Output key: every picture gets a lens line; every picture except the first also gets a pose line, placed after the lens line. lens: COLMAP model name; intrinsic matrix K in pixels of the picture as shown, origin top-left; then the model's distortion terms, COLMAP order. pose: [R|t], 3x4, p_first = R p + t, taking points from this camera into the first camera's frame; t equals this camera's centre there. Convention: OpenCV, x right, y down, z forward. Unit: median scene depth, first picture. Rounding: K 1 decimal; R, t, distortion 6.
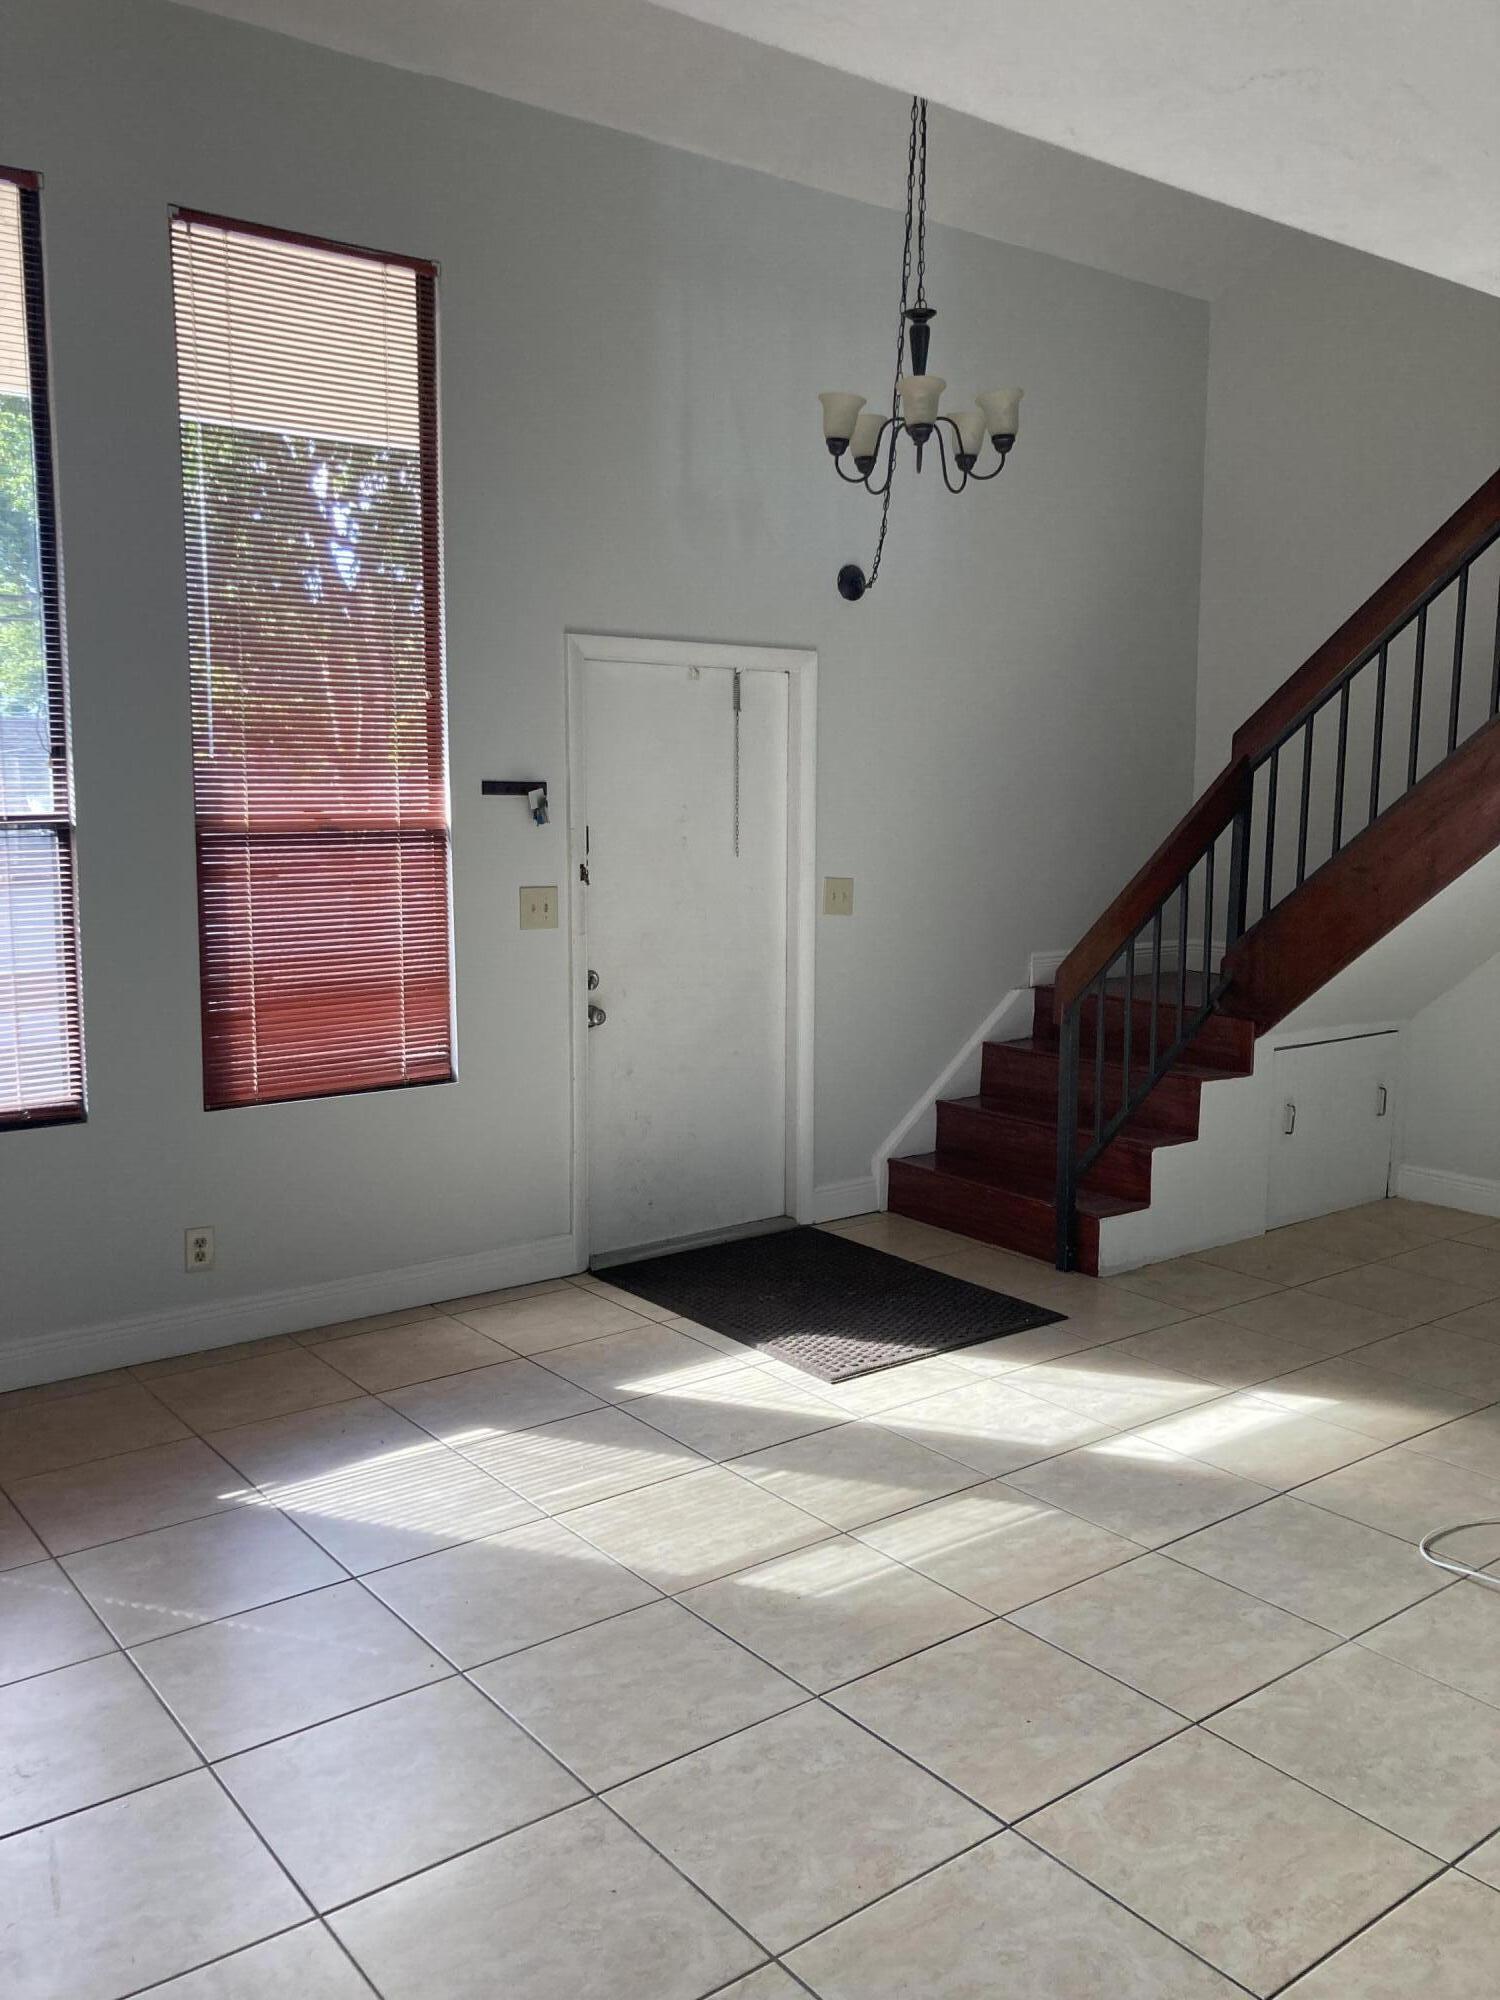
lens RADIAL K [[1633.5, 0, 748.0], [0, 1633.5, 990.5], [0, 0, 1]] dist [0.032040, -0.033642]
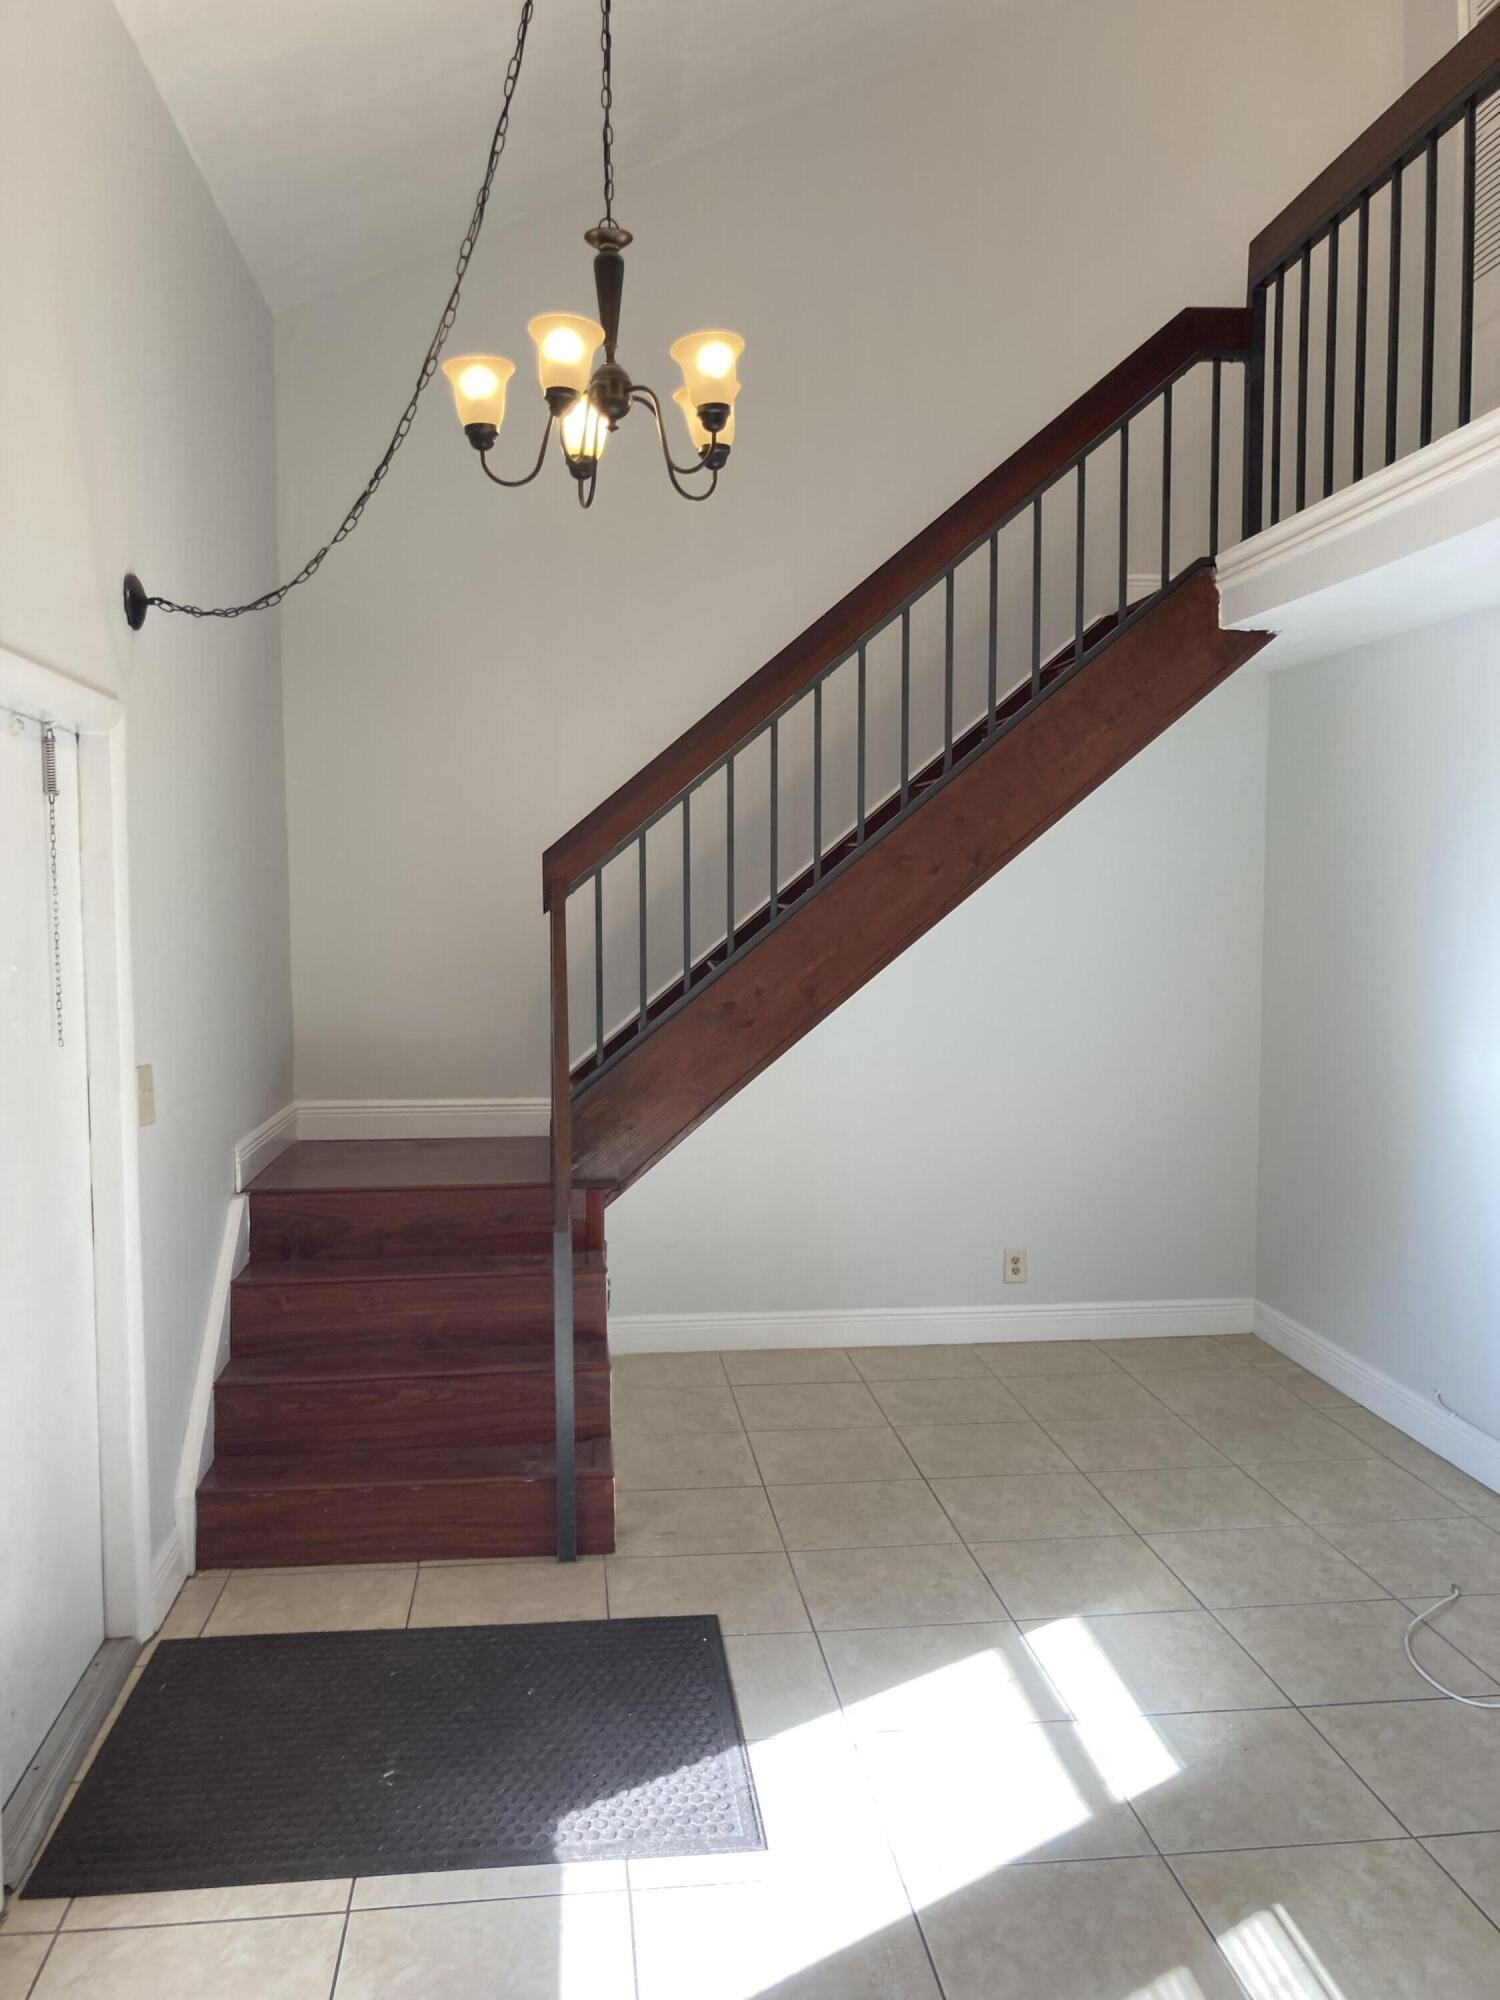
lens RADIAL K [[1633.5, 0, 744.5], [0, 1633.5, 1019.3], [0, 0, 1]] dist [0.032040, -0.033642]
pose [[0.525984, -0.067787, 0.847789, -0.402776], [0.114128, 0.993429, 0.008625, -0.075920], [-0.842802, 0.092220, 0.530264, 0.535271]]
